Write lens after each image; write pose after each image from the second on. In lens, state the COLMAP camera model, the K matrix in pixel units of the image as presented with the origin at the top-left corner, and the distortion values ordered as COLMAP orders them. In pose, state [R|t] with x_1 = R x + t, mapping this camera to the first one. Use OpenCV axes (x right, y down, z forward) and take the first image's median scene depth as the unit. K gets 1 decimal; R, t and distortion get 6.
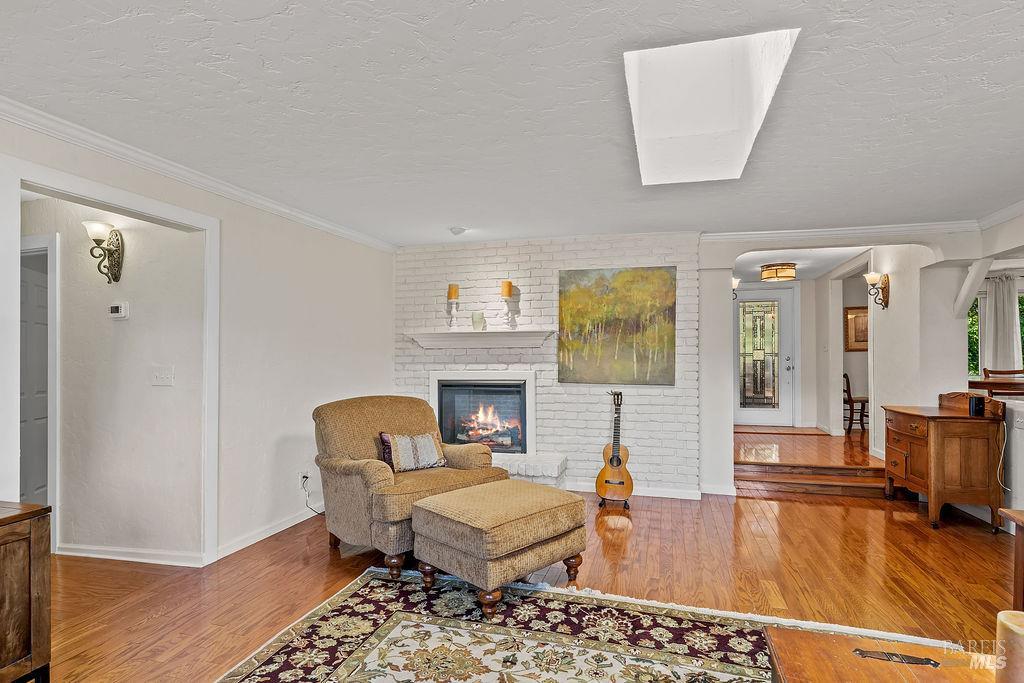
lens RADIAL K [[531.0, 0, 511.8], [0, 531.0, 352.7], [0, 0, 1]] dist [-0.001092, -0.000170]
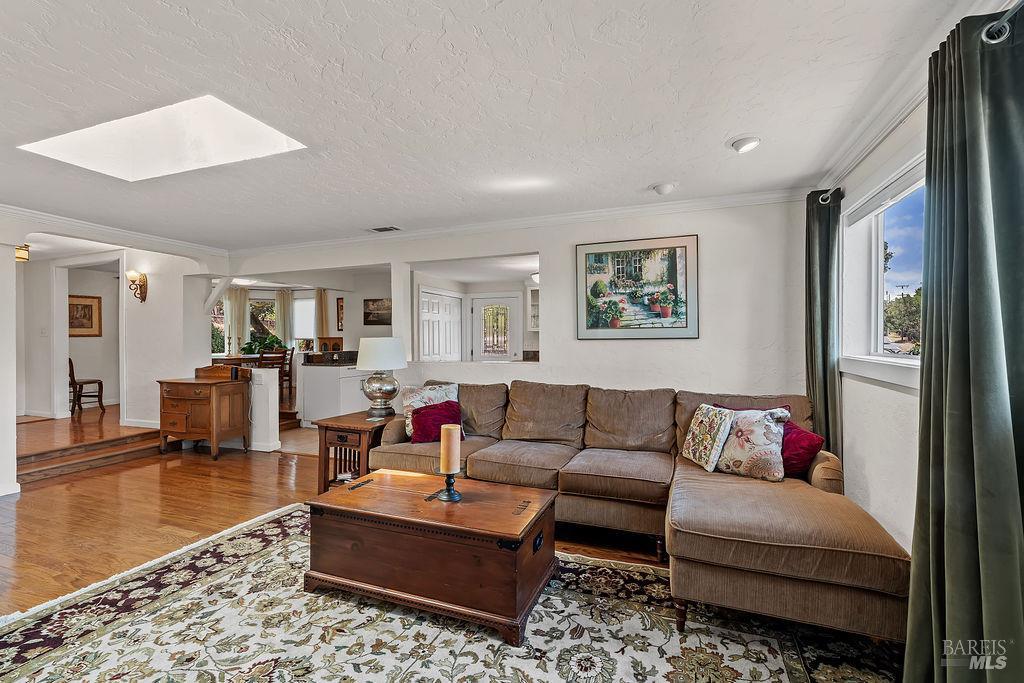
lens RADIAL K [[449.4, 0, 512.0], [0, 449.4, 341.5], [0, 0, 1]] dist [0.000255, 0.000100]
pose [[0.081165, -0.004148, 0.996692, -0.539904], [-0.001528, 0.999990, 0.004286, 0.003513], [-0.996700, -0.001871, 0.081158, 0.148456]]
